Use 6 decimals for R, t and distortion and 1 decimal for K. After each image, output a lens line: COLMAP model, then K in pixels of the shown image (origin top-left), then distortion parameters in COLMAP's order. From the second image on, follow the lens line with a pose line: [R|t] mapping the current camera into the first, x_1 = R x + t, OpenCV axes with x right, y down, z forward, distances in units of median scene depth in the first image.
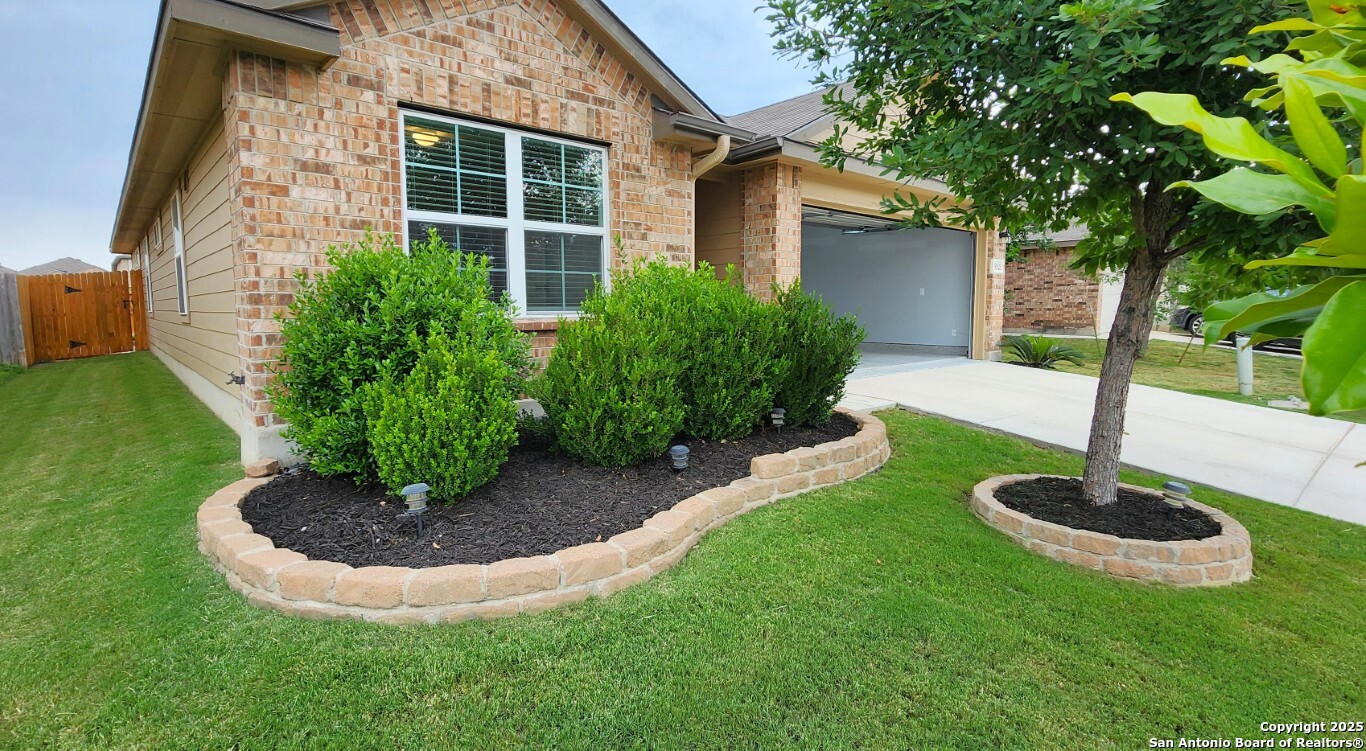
lens RADIAL K [[630.5, 0, 683.0], [0, 630.5, 371.8], [0, 0, 1]] dist [-0.001164, -0.000550]
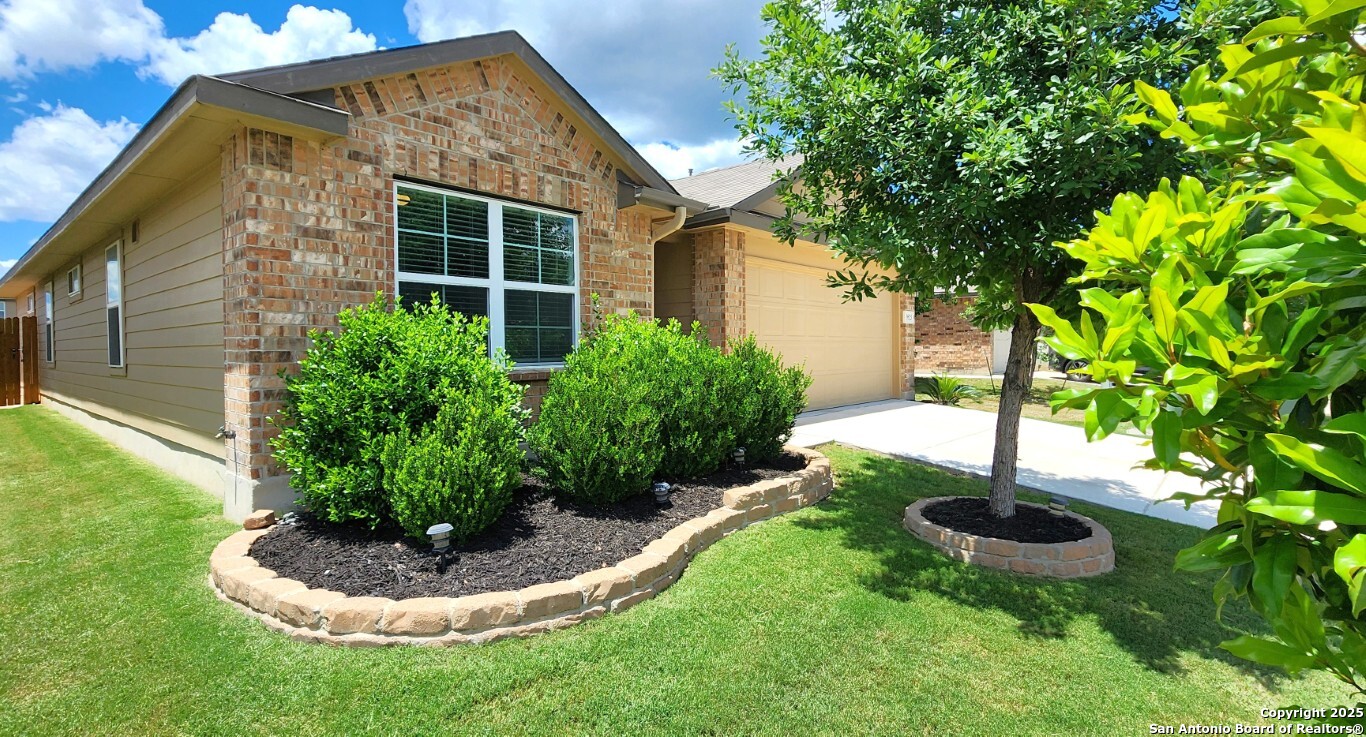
lens RADIAL K [[662.1, 0, 683.8], [0, 662.1, 368.0], [0, 0, 1]] dist [-0.003653, 0.000337]
pose [[0.988886, -0.010805, 0.148285, -0.136560], [0.020325, 0.997817, -0.062838, -0.012892], [-0.147282, 0.065153, 0.986946, -0.192573]]
